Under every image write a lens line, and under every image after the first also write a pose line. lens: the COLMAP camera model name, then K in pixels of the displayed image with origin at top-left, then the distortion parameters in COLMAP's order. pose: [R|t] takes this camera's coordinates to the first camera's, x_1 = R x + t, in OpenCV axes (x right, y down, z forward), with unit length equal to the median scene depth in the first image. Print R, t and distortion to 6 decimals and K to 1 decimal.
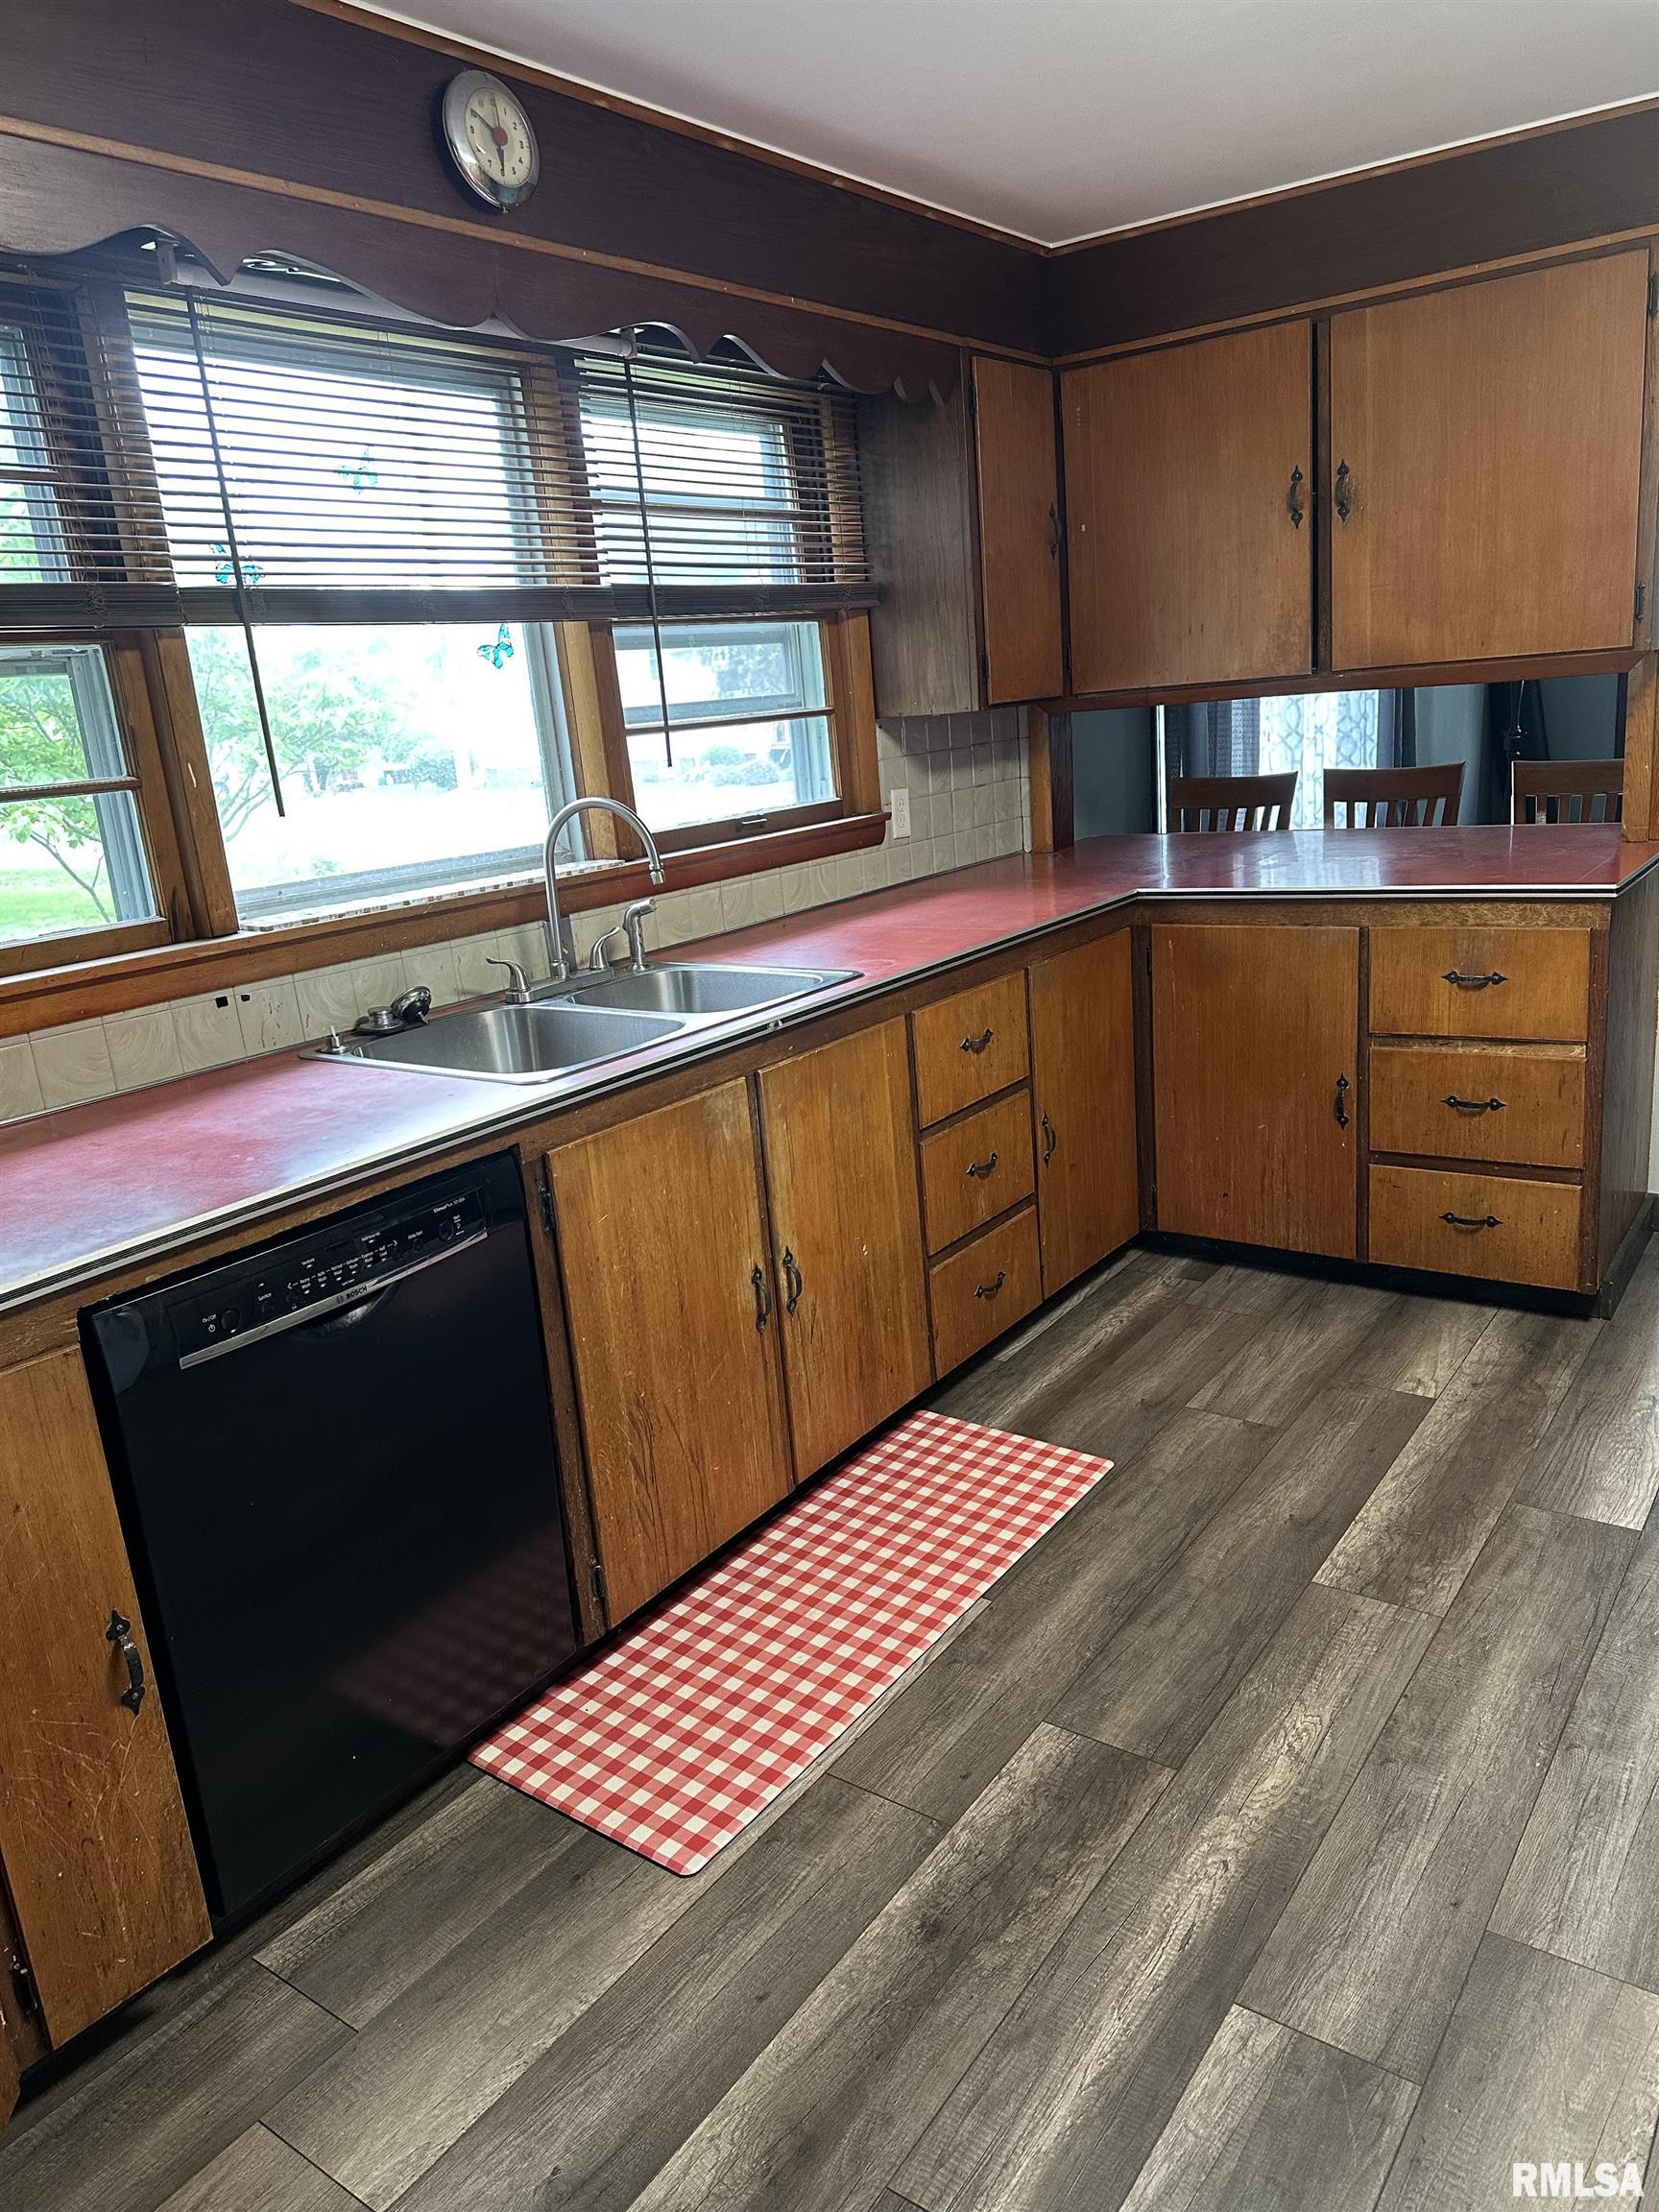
lens RADIAL K [[1510.6, 0, 837.9], [0, 1510.6, 1105.2], [0, 0, 1]] dist [0.060574, -0.102073]
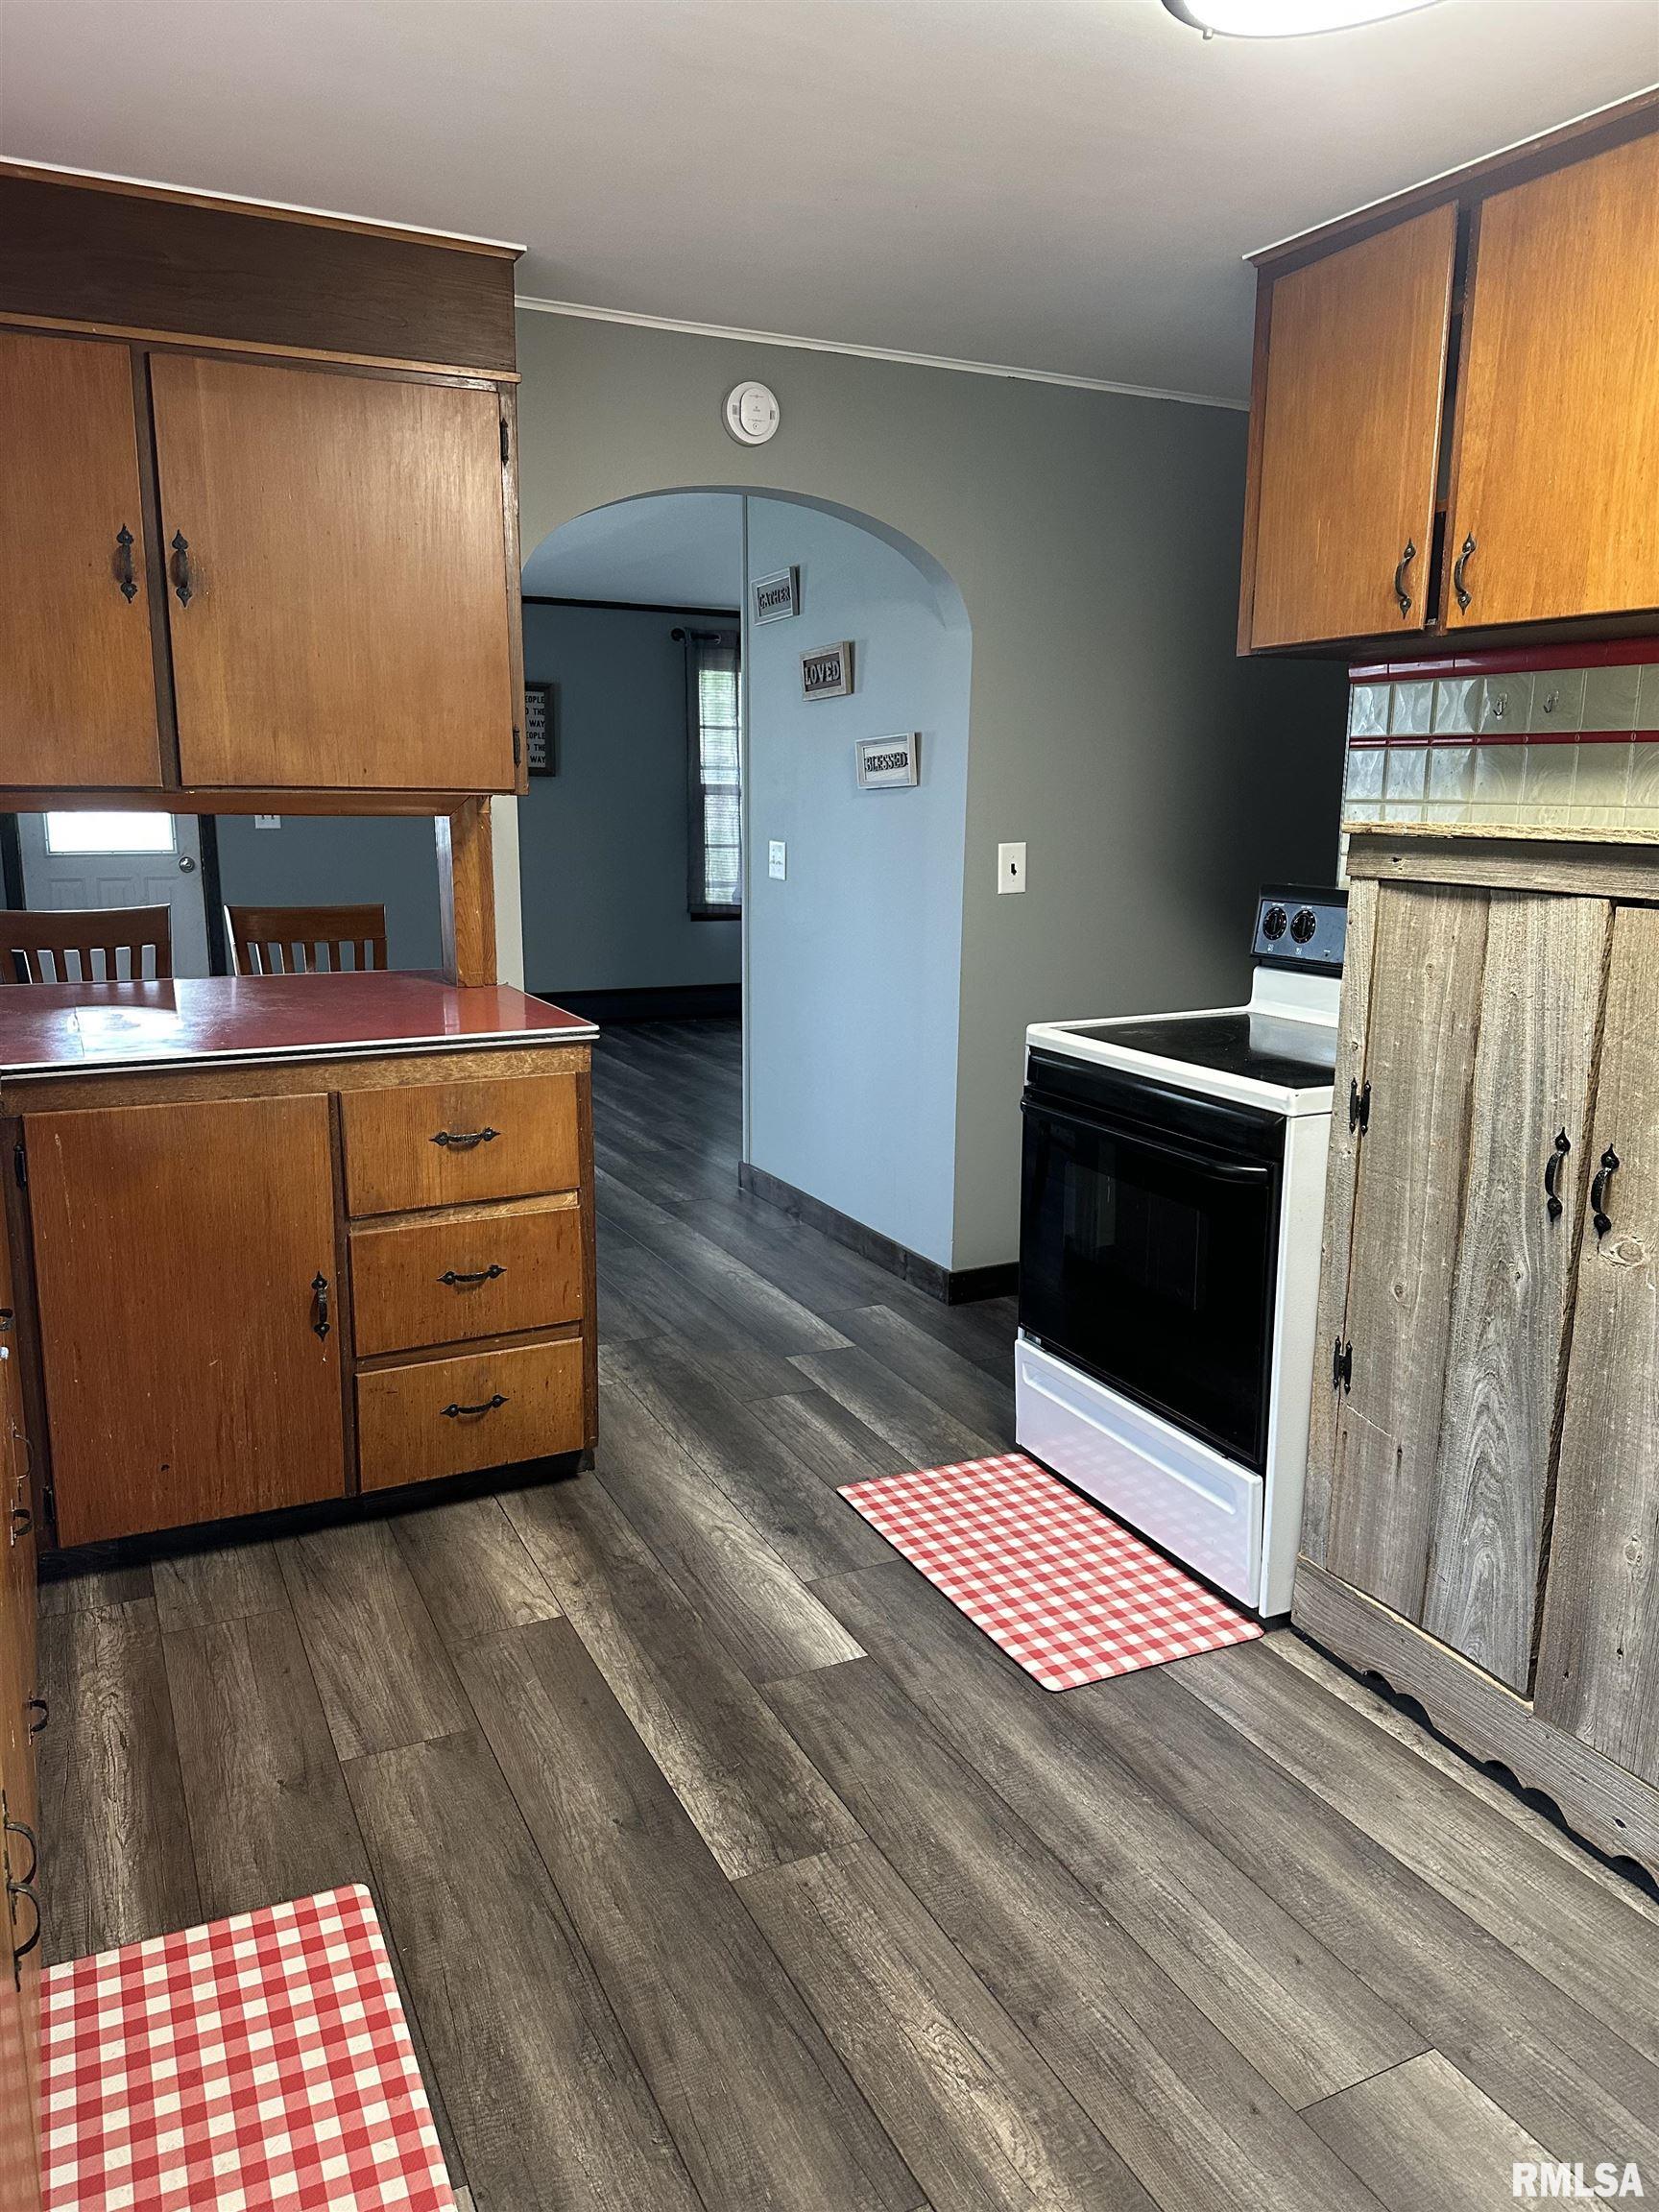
lens RADIAL K [[1545.2, 0, 785.3], [0, 1545.2, 1084.5], [0, 0, 1]] dist [0.071464, -0.074172]
pose [[0.474271, -0.081401, 0.876608, -0.288678], [0.183000, 0.983083, -0.007720, -0.071741], [-0.861149, 0.164081, 0.481144, 0.391374]]
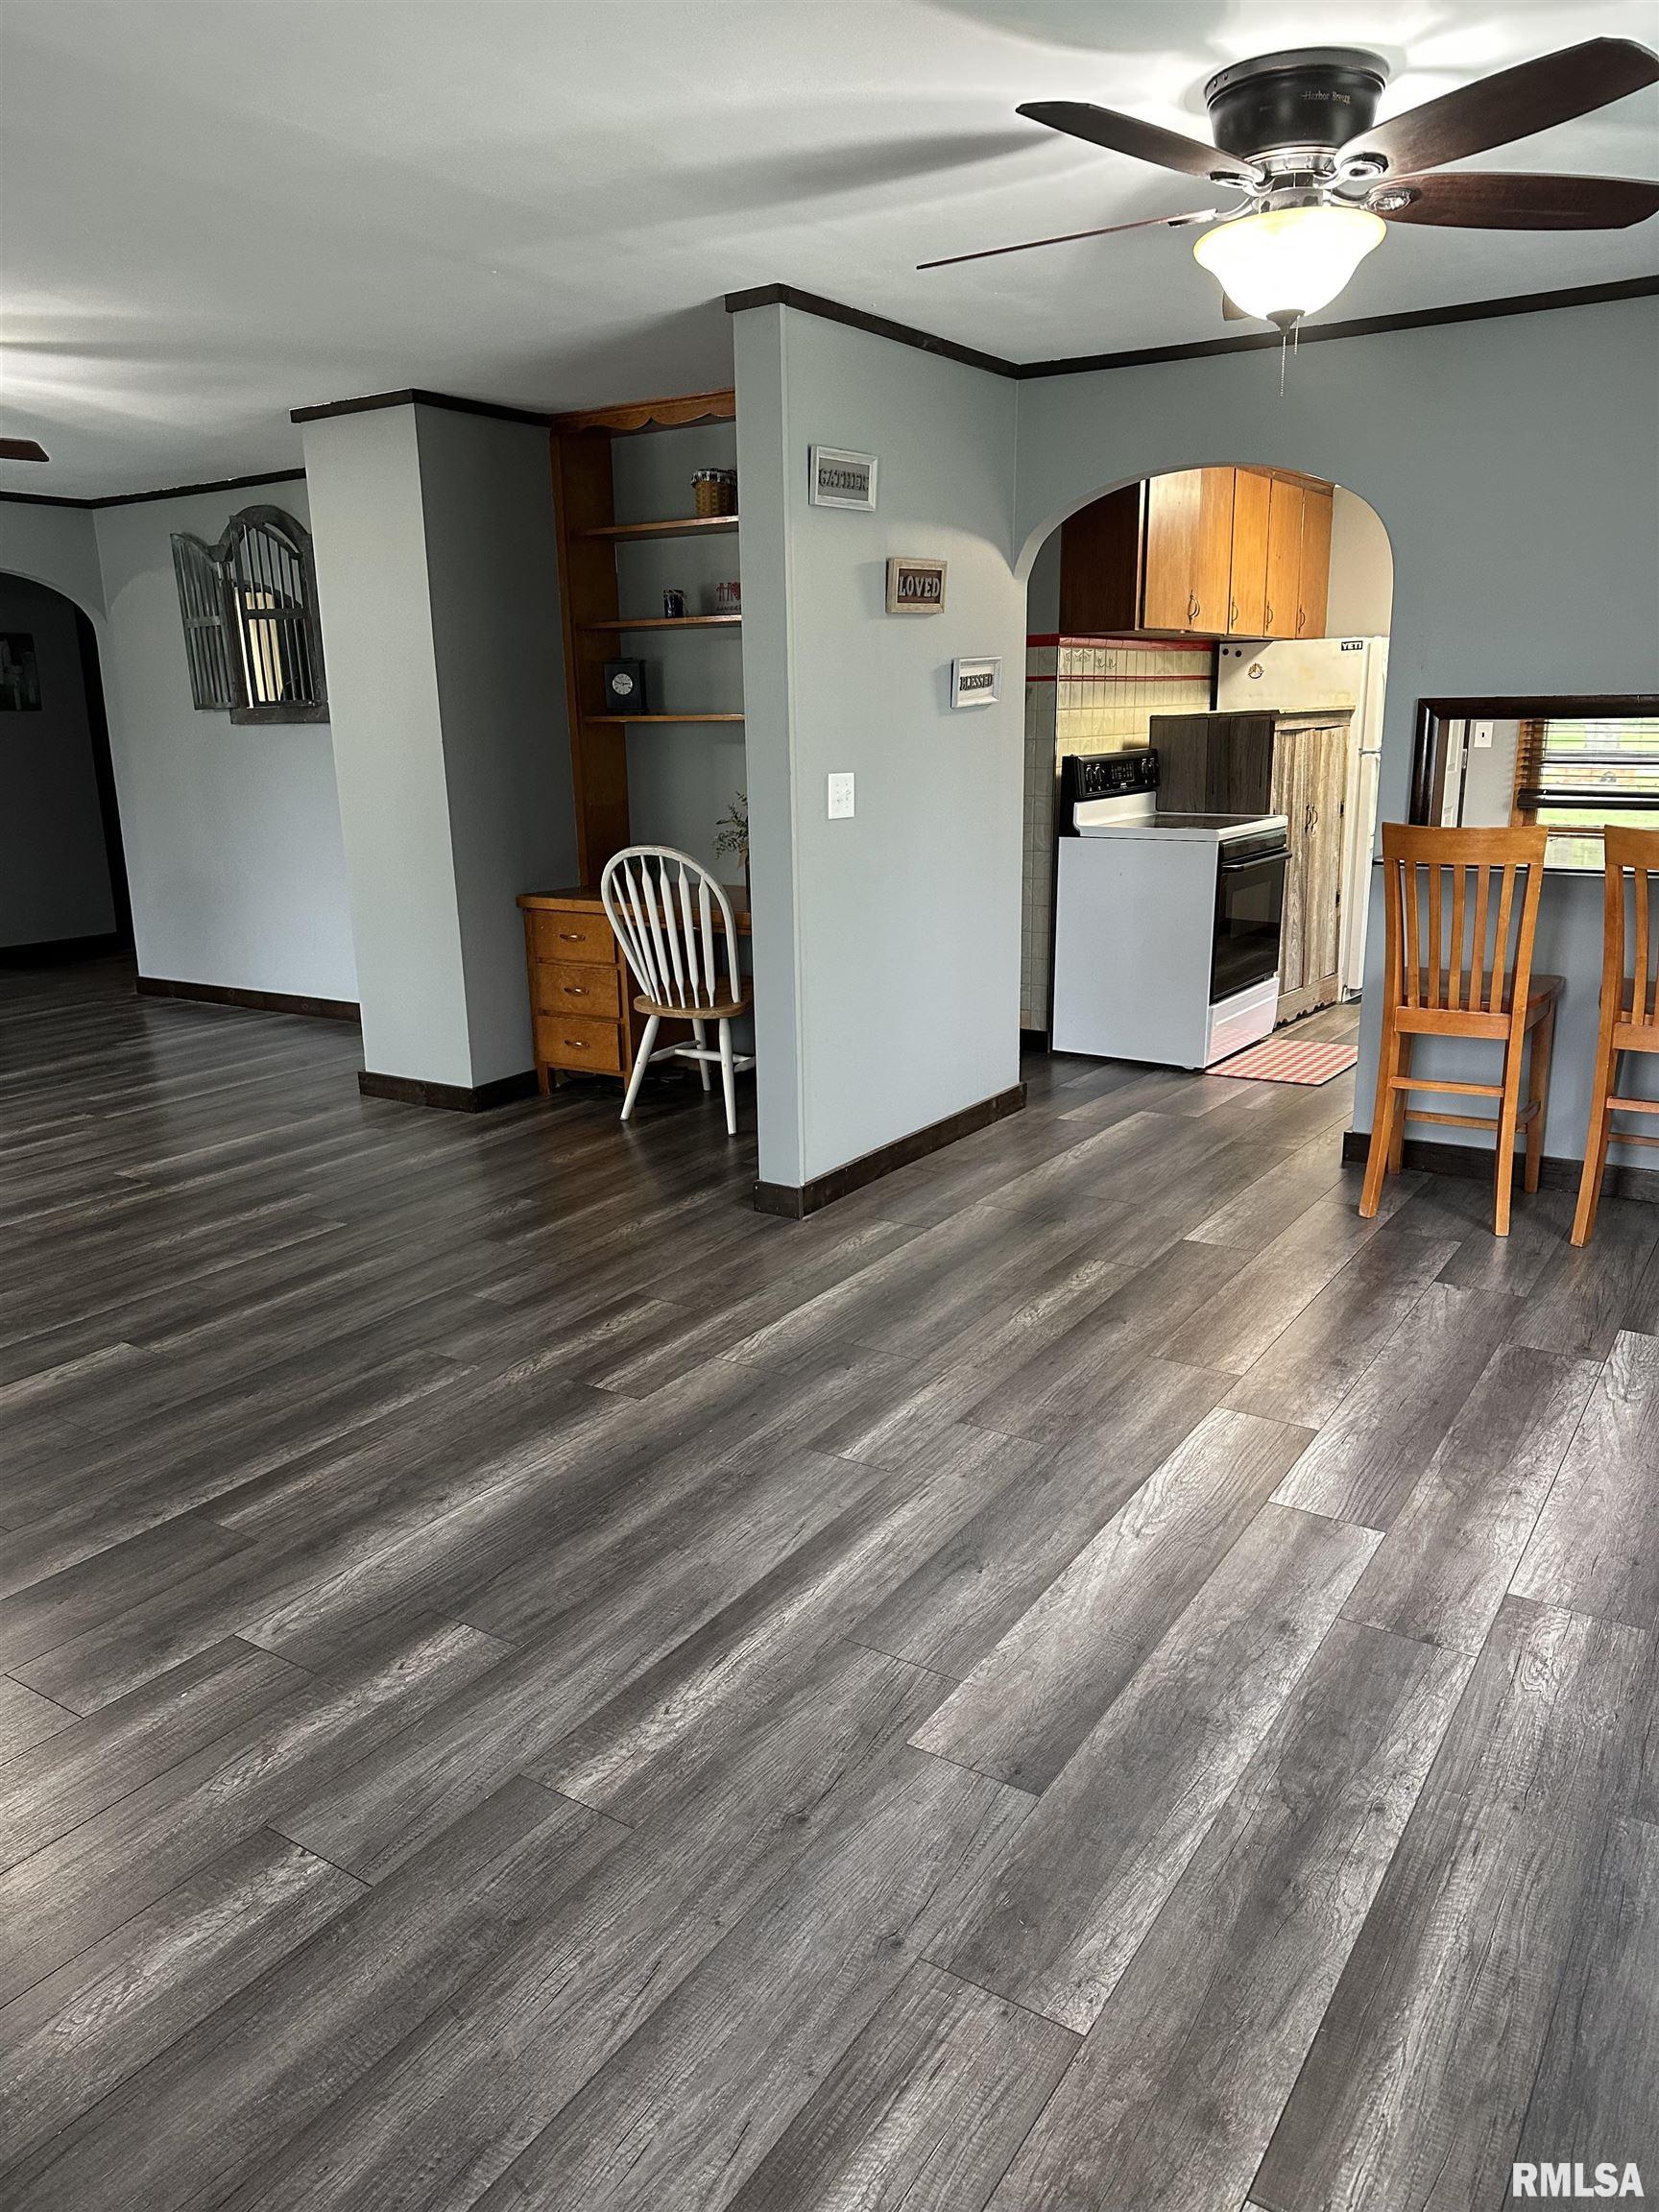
lens RADIAL K [[1550.1, 0, 819.3], [0, 1550.1, 1104.4], [0, 0, 1]] dist [0.065858, -0.064088]
pose [[-0.994028, 0.107829, -0.016784, 1.190883], [0.085442, 0.864696, 0.494975, -0.755668], [0.067886, 0.490585, -0.868745, 2.443123]]
